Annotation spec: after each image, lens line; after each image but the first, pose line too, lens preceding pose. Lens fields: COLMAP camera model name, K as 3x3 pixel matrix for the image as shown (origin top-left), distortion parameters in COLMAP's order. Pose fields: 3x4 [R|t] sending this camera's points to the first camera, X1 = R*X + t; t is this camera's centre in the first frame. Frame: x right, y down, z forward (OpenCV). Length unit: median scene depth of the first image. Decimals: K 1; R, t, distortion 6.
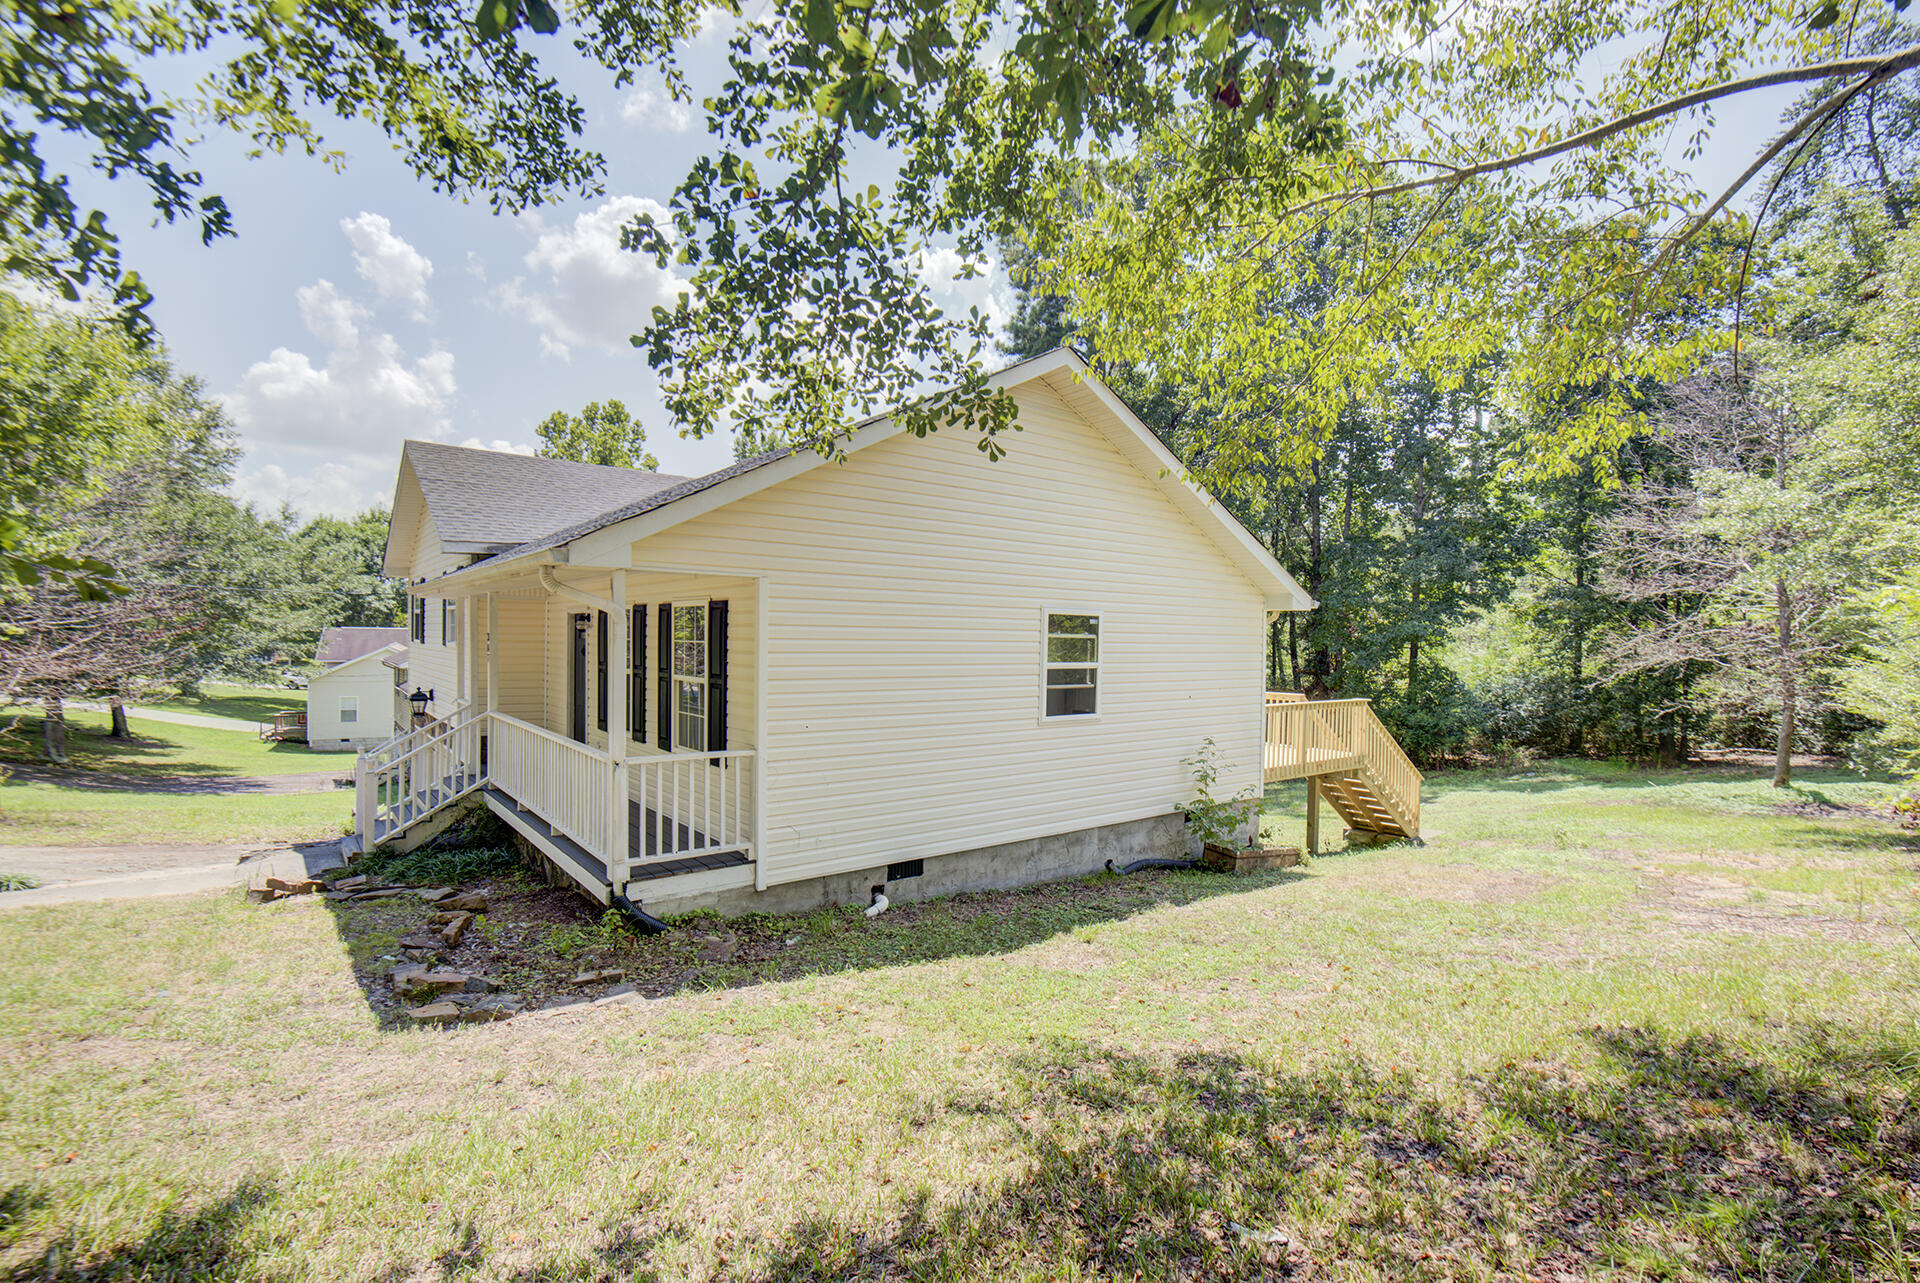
lens RADIAL K [[870.1, 0, 958.1], [0, 870.1, 653.8], [0, 0, 1]] dist [0.005167, -0.004971]
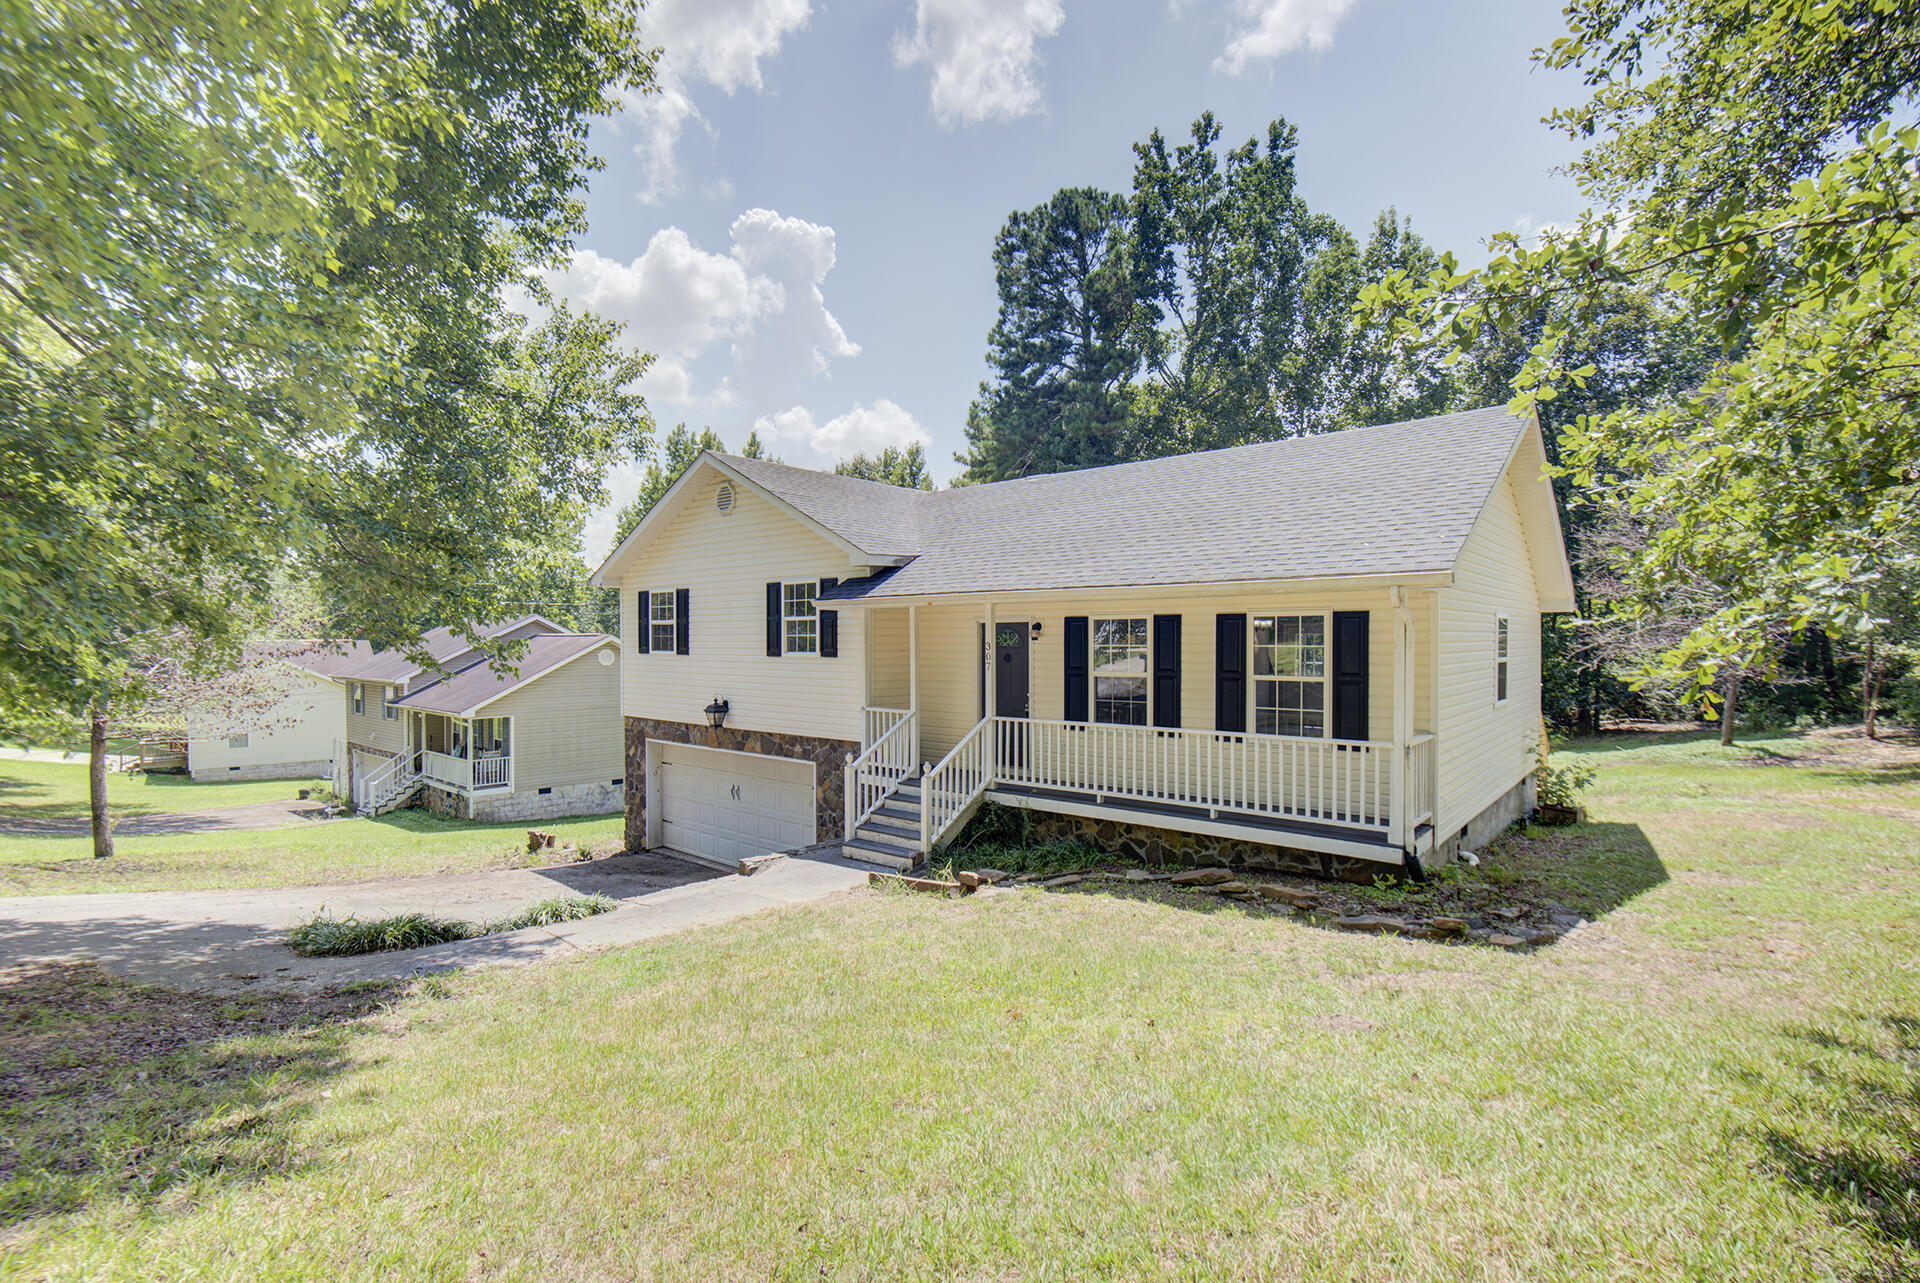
lens RADIAL K [[870.1, 0, 954.8], [0, 870.1, 646.6], [0, 0, 1]] dist [0.005167, -0.004971]
pose [[0.980303, -0.017461, 0.196726, -1.375196], [0.018796, 0.999811, -0.004920, -0.024489], [-0.196603, 0.008520, 0.980446, -0.080946]]
